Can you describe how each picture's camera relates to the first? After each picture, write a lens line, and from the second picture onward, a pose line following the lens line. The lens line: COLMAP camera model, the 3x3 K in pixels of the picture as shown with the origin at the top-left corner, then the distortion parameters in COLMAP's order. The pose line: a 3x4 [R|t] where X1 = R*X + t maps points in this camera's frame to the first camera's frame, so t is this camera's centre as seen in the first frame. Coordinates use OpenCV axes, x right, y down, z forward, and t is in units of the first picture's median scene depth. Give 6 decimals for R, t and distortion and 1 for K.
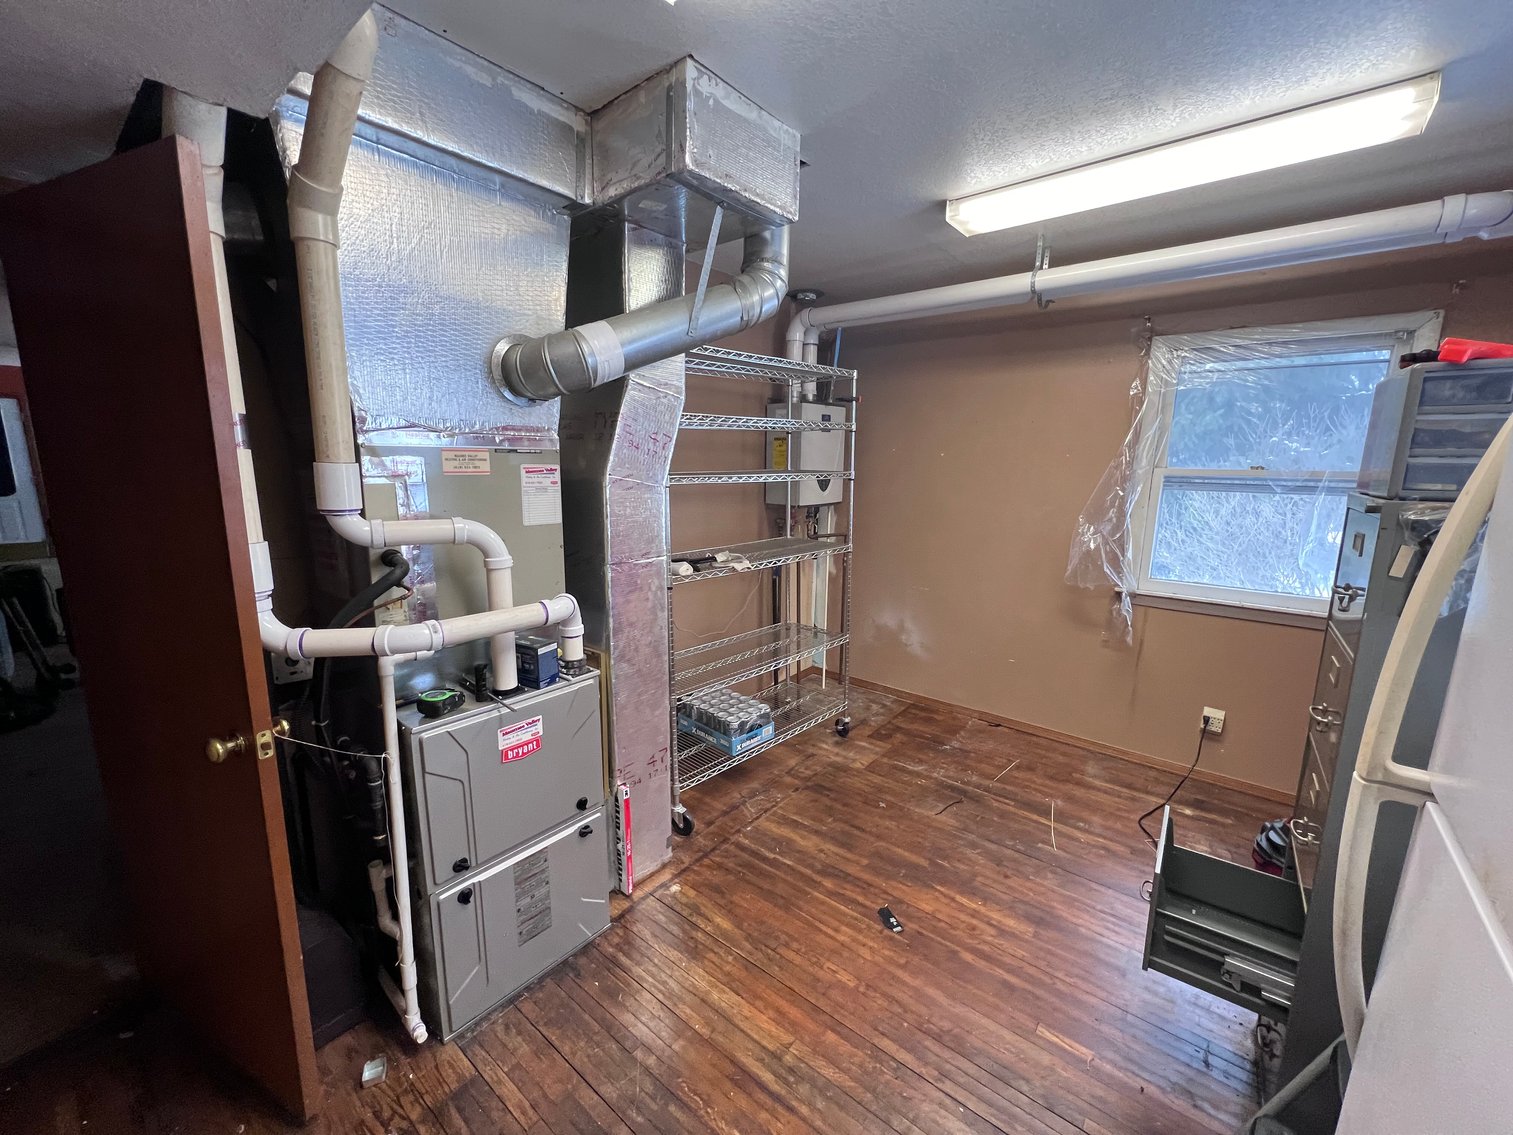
lens RADIAL K [[605.3, 0, 757.4], [0, 605.3, 570.5], [0, 0, 1]] dist [0.000917, -0.000601]
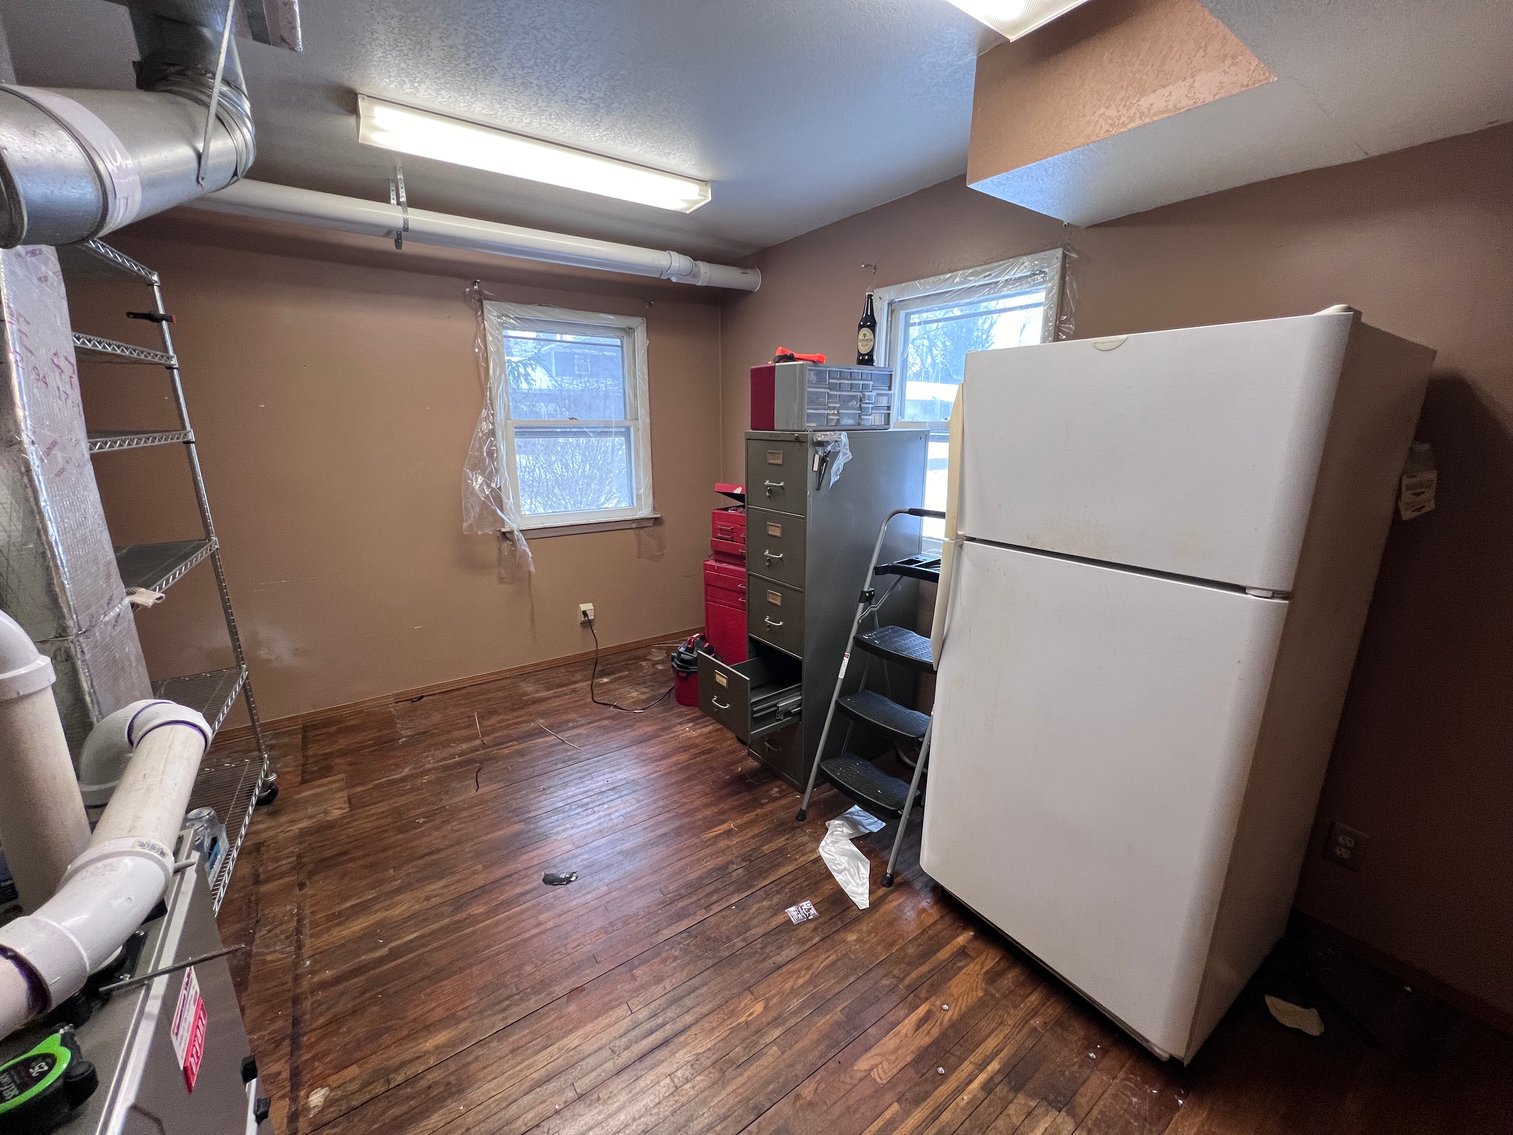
lens RADIAL K [[605.3, 0, 756.6], [0, 605.3, 567.0], [0, 0, 1]] dist [0.000917, -0.000601]
pose [[0.267119, -0.235937, 0.934335, -0.383027], [0.176583, 0.965132, 0.193231, -0.040006], [-0.947347, 0.113372, 0.299467, 0.255293]]
